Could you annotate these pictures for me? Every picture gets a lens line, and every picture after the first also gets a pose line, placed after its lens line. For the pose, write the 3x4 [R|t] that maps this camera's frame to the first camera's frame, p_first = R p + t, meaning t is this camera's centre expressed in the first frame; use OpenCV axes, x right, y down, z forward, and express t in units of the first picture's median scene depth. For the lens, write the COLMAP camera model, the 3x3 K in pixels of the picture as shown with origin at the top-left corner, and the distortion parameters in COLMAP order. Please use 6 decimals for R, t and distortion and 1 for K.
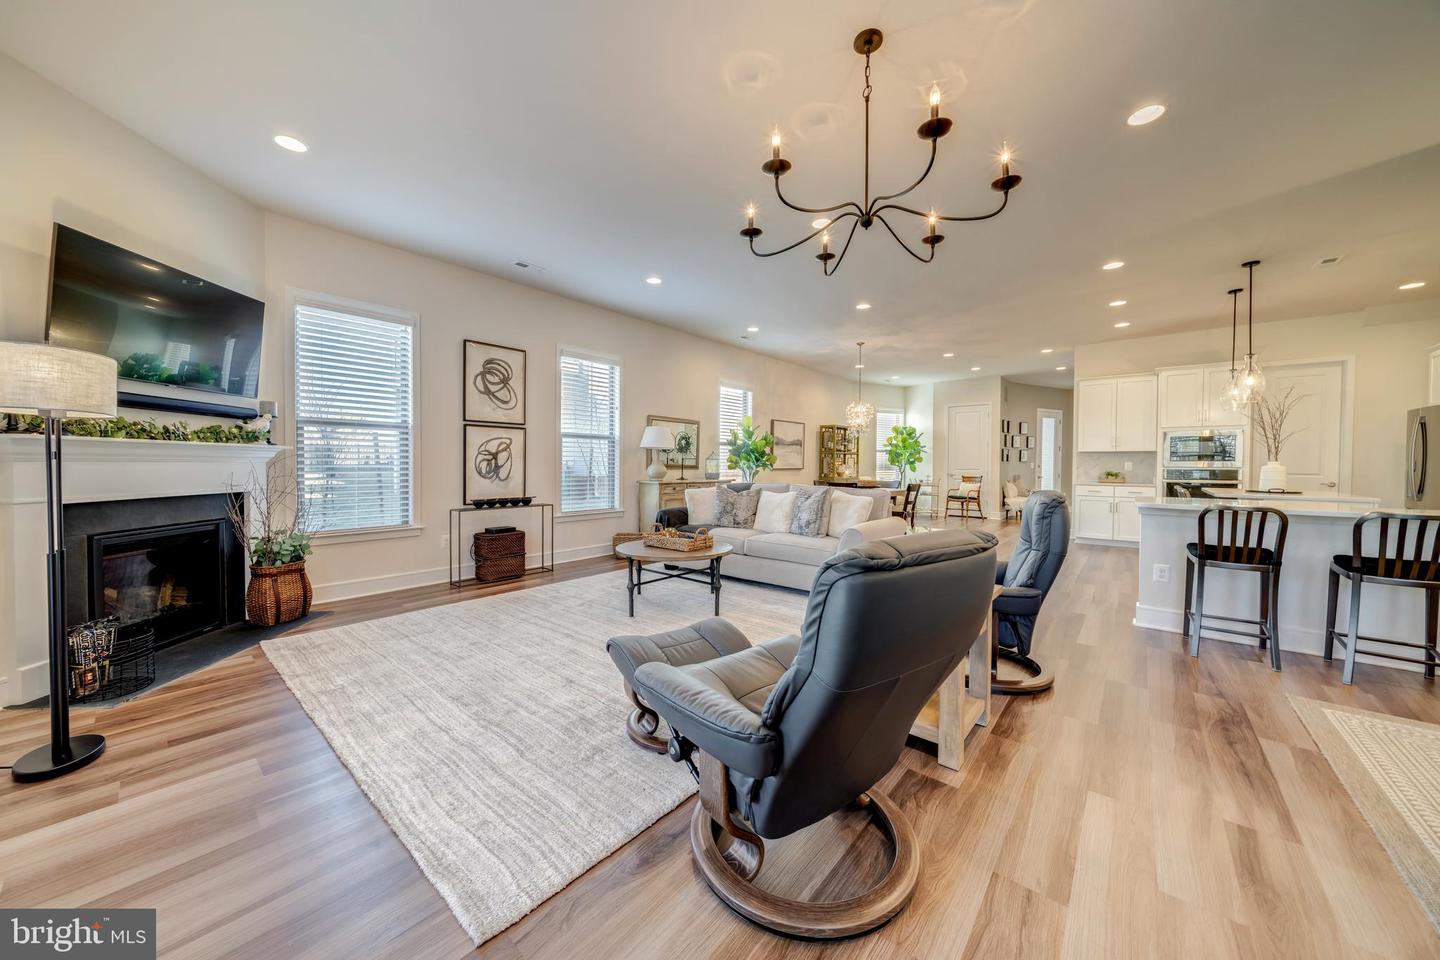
lens RADIAL K [[507.7, 0, 718.3], [0, 507.7, 472.8], [0, 0, 1]] dist [-0.000288, 0.000209]
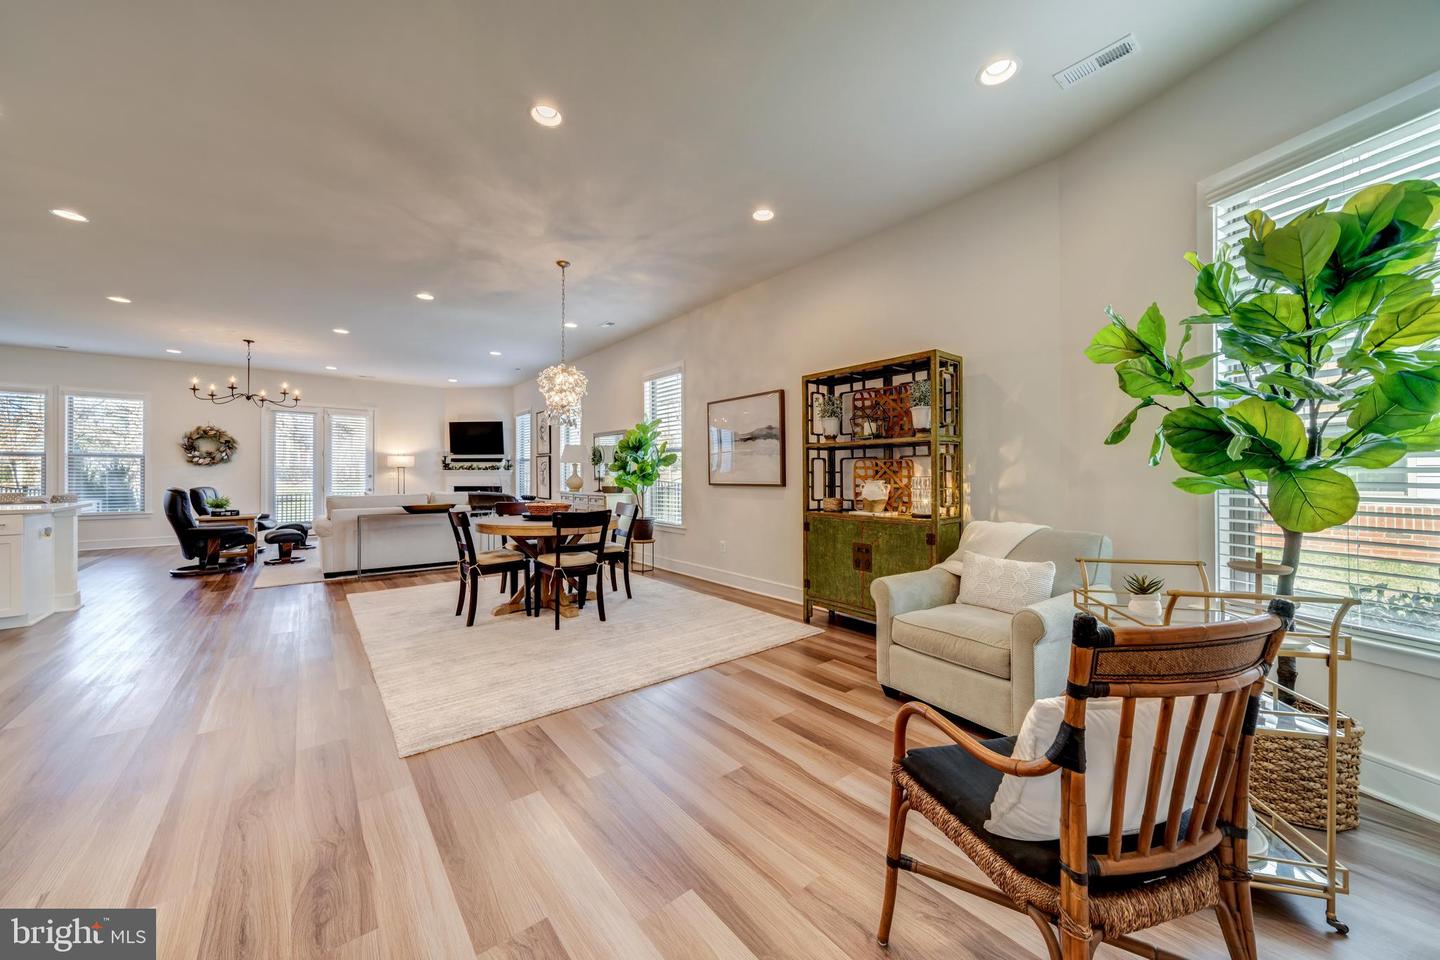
lens RADIAL K [[522.0, 0, 713.0], [0, 522.0, 474.2], [0, 0, 1]] dist [-0.000734, -0.000097]
pose [[-0.208982, -0.009009, -0.977878, 1.184158], [-0.019567, 0.999796, -0.005029, -0.027179], [0.977724, 0.018084, -0.209115, 1.874524]]
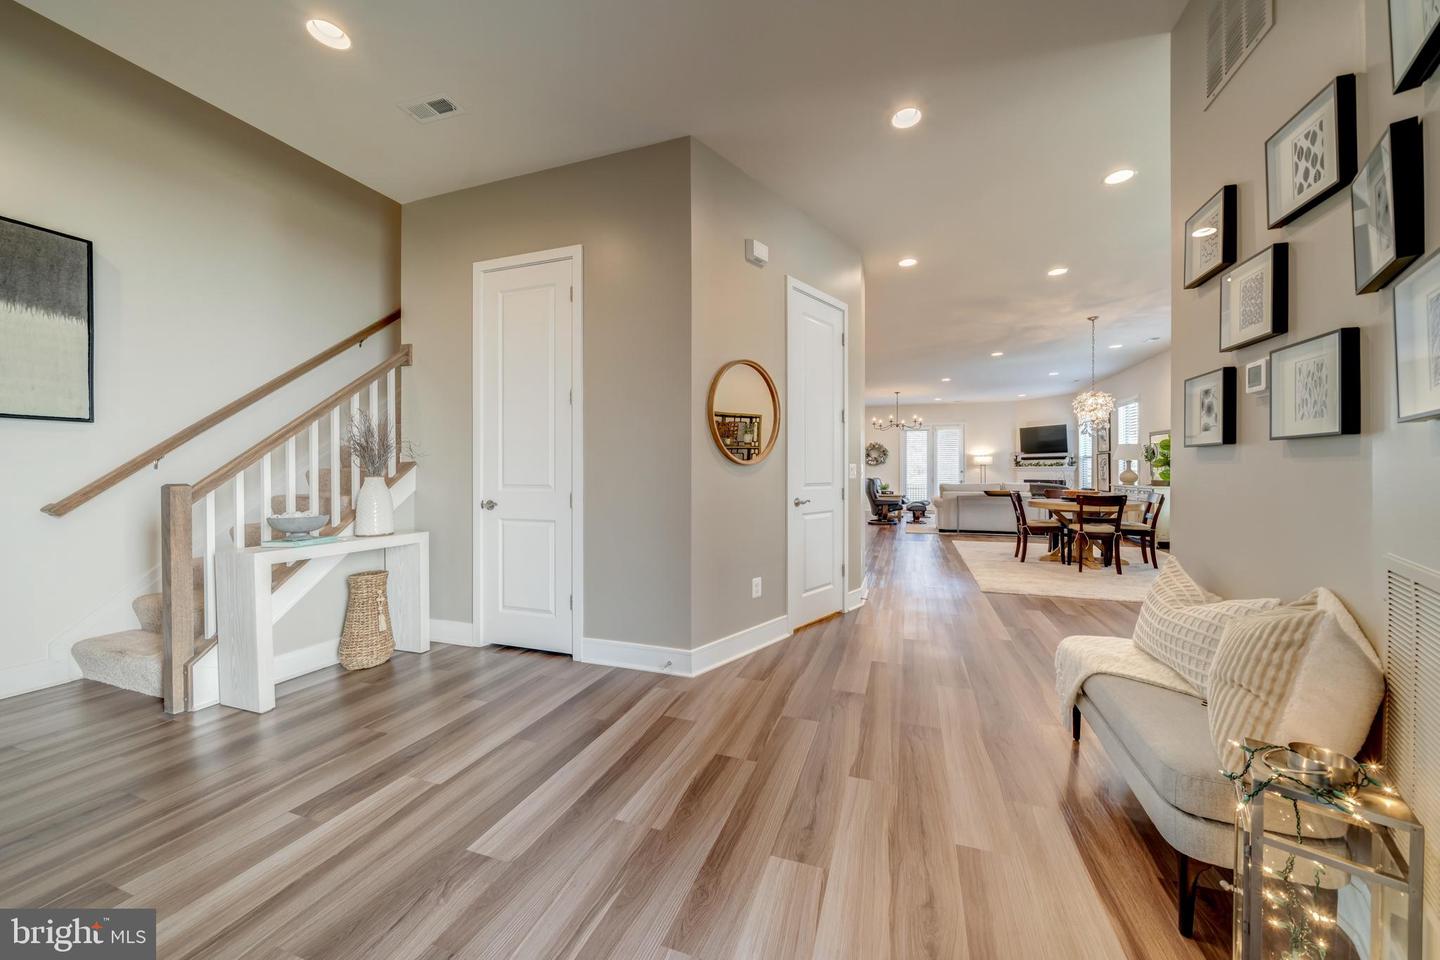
lens RADIAL K [[512.4, 0, 741.1], [0, 512.4, 471.5], [0, 0, 1]] dist [-0.000381, -0.000091]
pose [[-0.929054, -0.006097, -0.369895, 1.570014], [-0.012513, 0.999810, 0.014948, -0.029963], [0.369734, 0.018516, -0.928953, 2.238676]]
